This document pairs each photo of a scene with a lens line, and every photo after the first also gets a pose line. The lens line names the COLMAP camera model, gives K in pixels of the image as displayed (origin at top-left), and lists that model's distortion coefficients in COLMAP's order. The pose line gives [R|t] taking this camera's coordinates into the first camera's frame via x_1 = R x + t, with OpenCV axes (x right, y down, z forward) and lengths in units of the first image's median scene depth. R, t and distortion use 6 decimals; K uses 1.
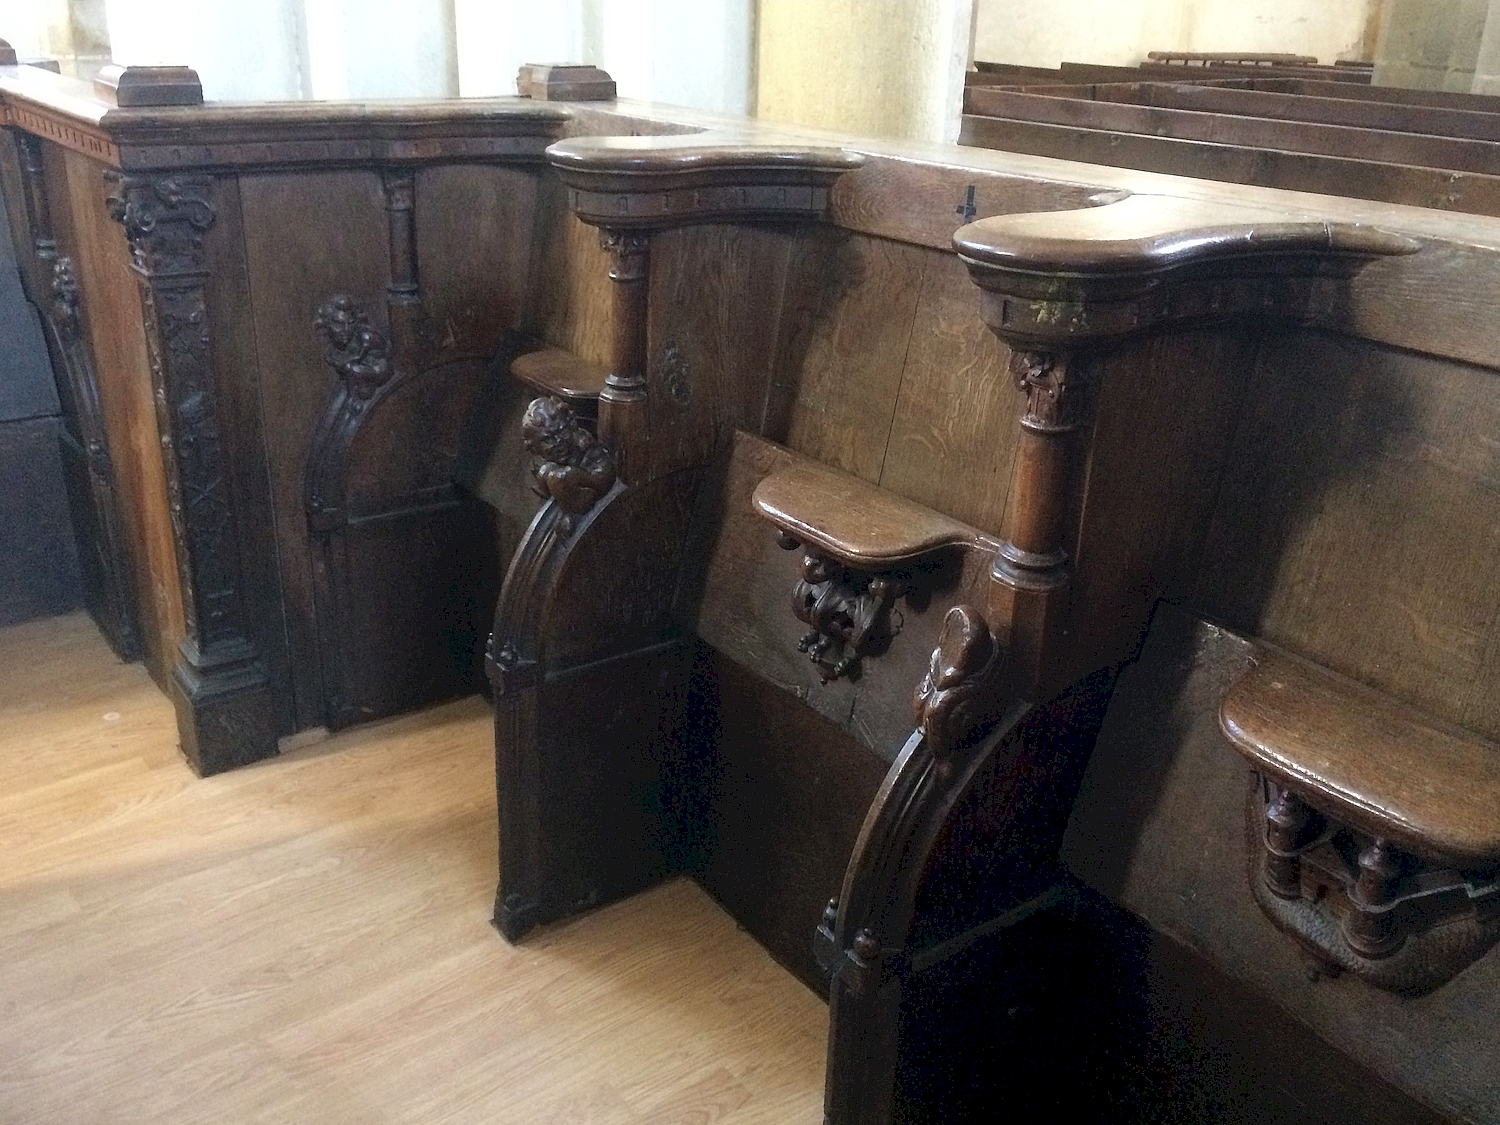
lens RADIAL K [[1381.4, 0, 750.0], [0, 1381.4, 562.5], [0, 0, 1]] dist [0.079397, -0.117734]
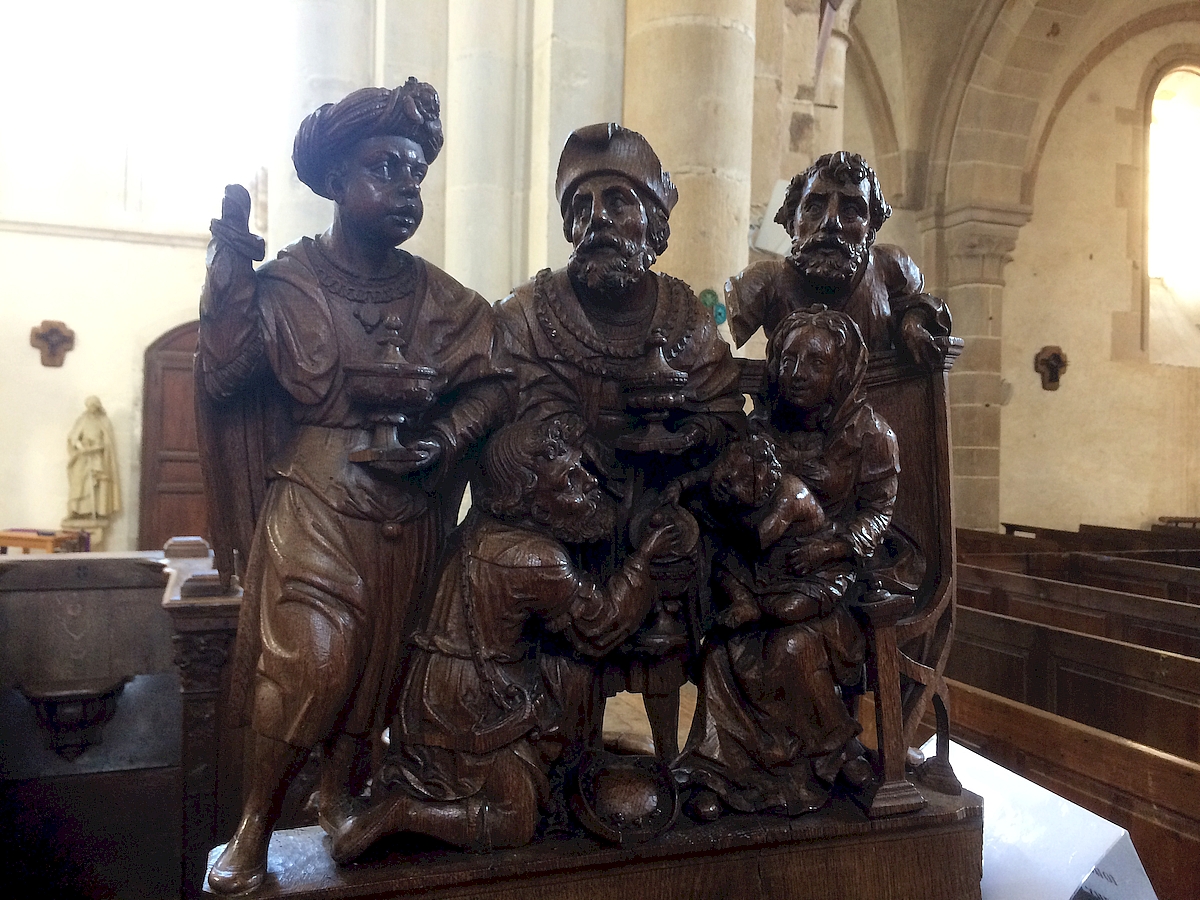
lens RADIAL K [[1035.8, 0, 600.0], [0, 1035.8, 450.0], [0, 0, 1]] dist [0.057346, -0.085567]
pose [[0.955703, -0.010345, -0.294150, 0.387694], [-0.104146, 0.922843, -0.370829, -0.054348], [0.275290, 0.385037, 0.880887, -0.077714]]
